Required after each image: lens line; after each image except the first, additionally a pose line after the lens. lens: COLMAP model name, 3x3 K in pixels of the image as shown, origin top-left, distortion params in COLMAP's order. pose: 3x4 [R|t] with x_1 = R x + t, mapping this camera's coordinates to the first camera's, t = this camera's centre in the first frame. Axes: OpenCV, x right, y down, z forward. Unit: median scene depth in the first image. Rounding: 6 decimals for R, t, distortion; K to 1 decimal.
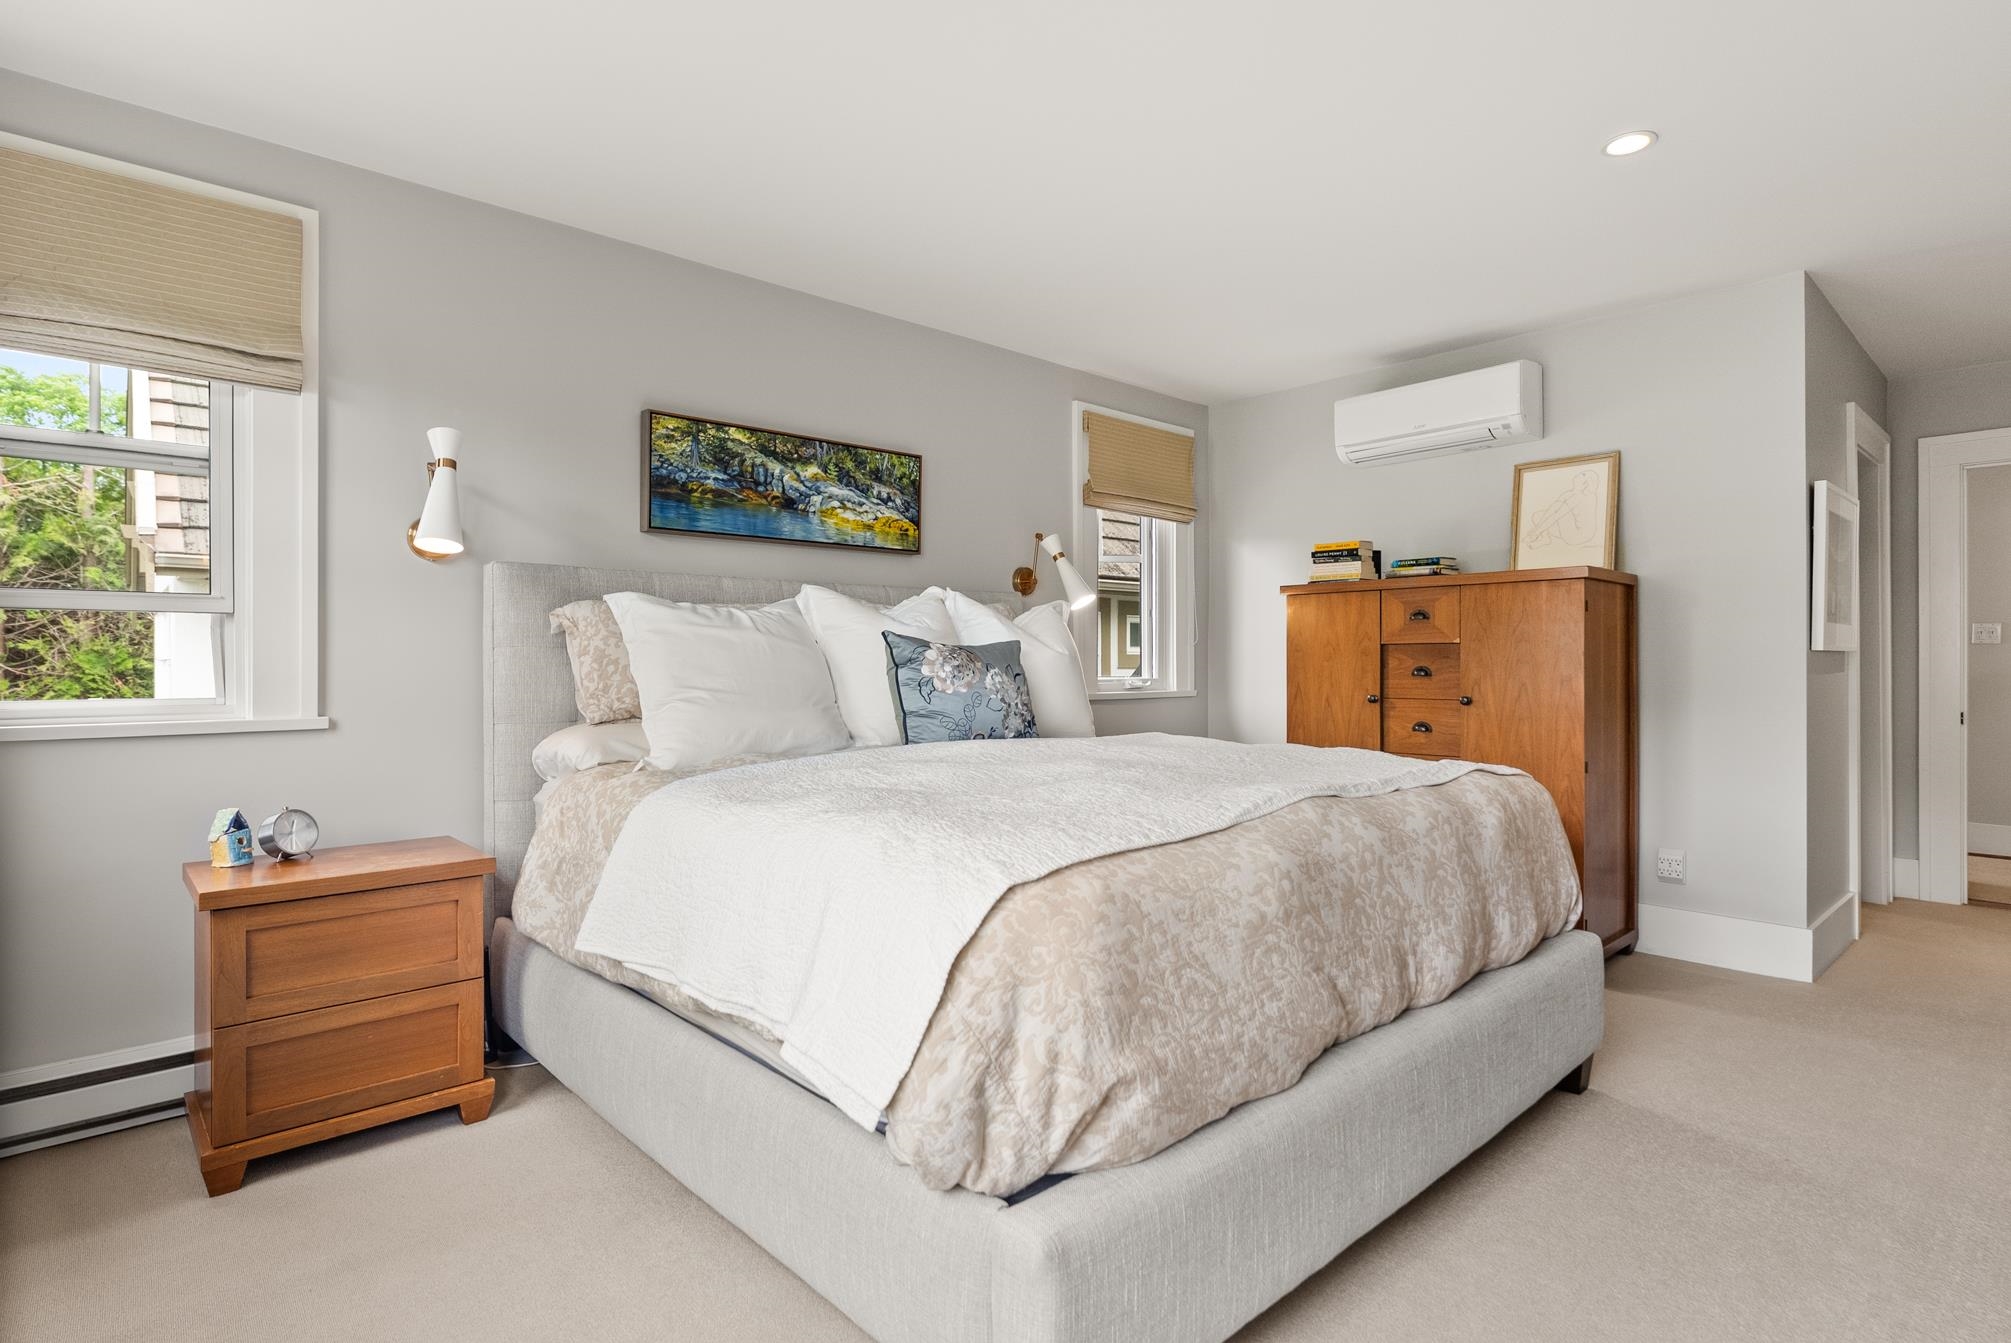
lens RADIAL K [[1007.7, 0, 1000.3], [0, 1007.7, 647.3], [0, 0, 1]] dist [-0.002037, -0.000421]
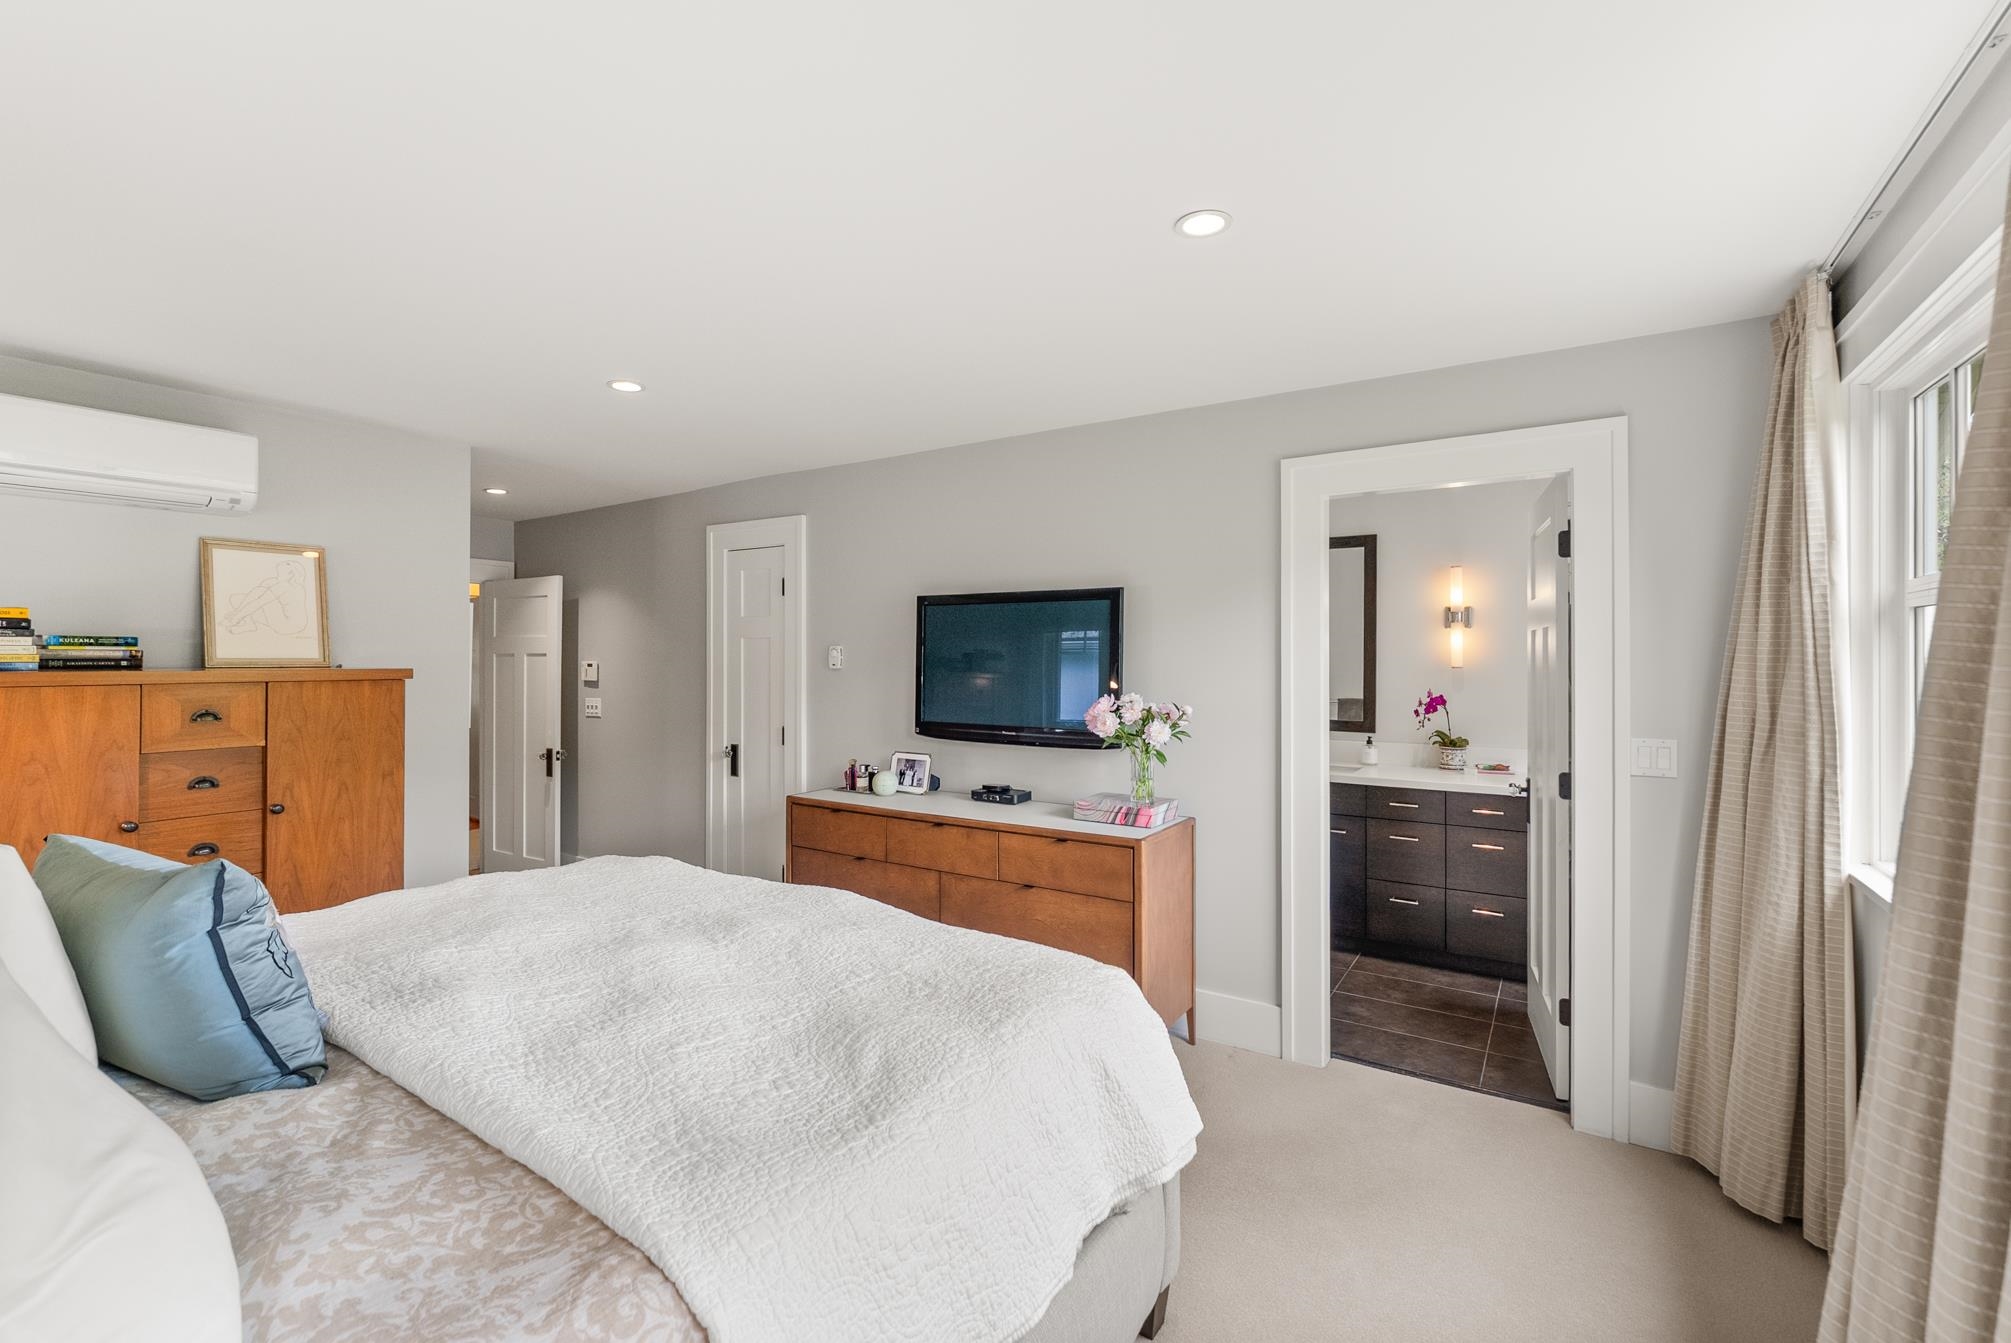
lens RADIAL K [[863.0, 0, 1005.5], [0, 863.0, 671.5], [0, 0, 1]] dist [-0.000324, -0.000027]
pose [[-0.251661, -0.004000, 0.967807, -0.482947], [-0.021306, 0.999772, -0.001409, -0.088876], [-0.967581, -0.020975, -0.251689, 0.586119]]
